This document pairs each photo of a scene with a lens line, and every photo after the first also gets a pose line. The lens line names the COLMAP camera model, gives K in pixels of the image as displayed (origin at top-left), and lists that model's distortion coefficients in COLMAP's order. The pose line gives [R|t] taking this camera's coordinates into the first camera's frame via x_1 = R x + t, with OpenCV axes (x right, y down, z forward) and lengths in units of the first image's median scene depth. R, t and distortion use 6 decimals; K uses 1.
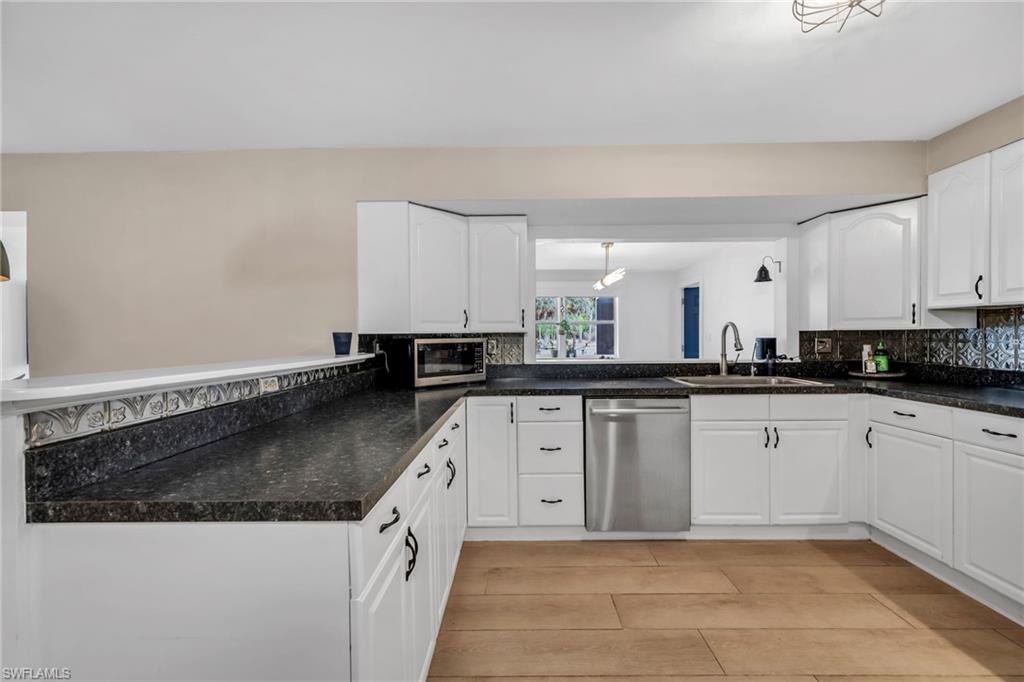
lens RADIAL K [[407.4, 0, 512.0], [0, 407.4, 341.0], [0, 0, 1]] dist [-0.000912, -0.000139]
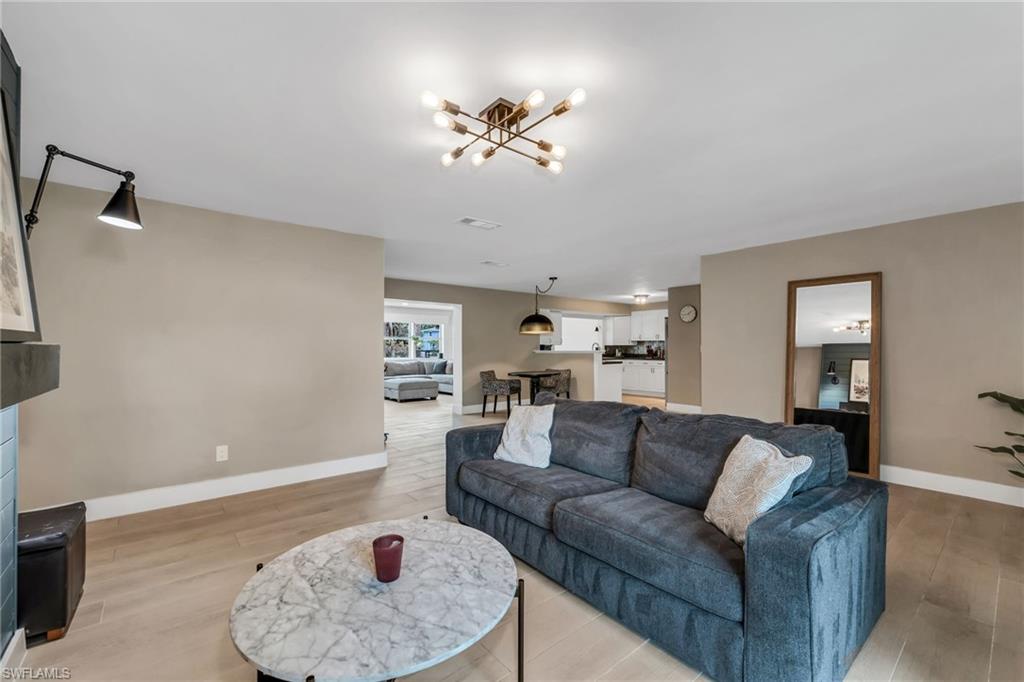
lens RADIAL K [[426.7, 0, 504.2], [0, 426.7, 346.9], [0, 0, 1]] dist [-0.001069, -0.000097]
pose [[0.767529, 0.006763, 0.640978, -3.023646], [0.002385, 0.999907, -0.013407, 0.047754], [-0.641010, 0.011820, 0.767442, -1.691310]]
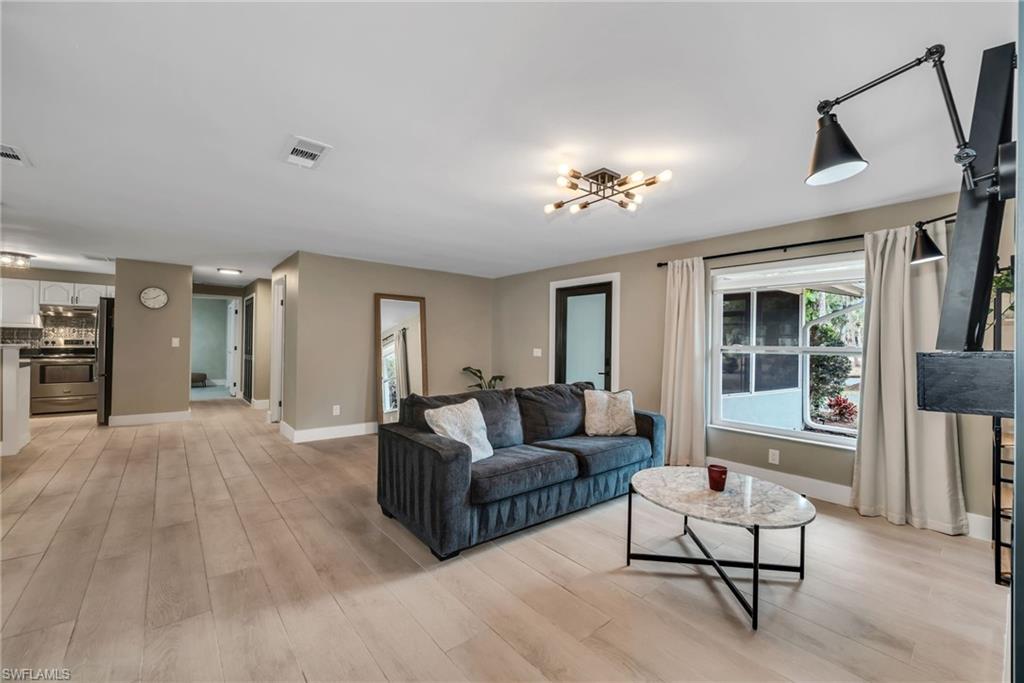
lens RADIAL K [[416.0, 0, 515.2], [0, 416.0, 342.9], [0, 0, 1]] dist [0.000136, -0.000213]
pose [[-0.652851, -0.000484, 0.757486, -3.186634], [-0.002836, 0.999994, -0.001805, 0.026404], [-0.757481, -0.003327, -0.652849, -0.138684]]
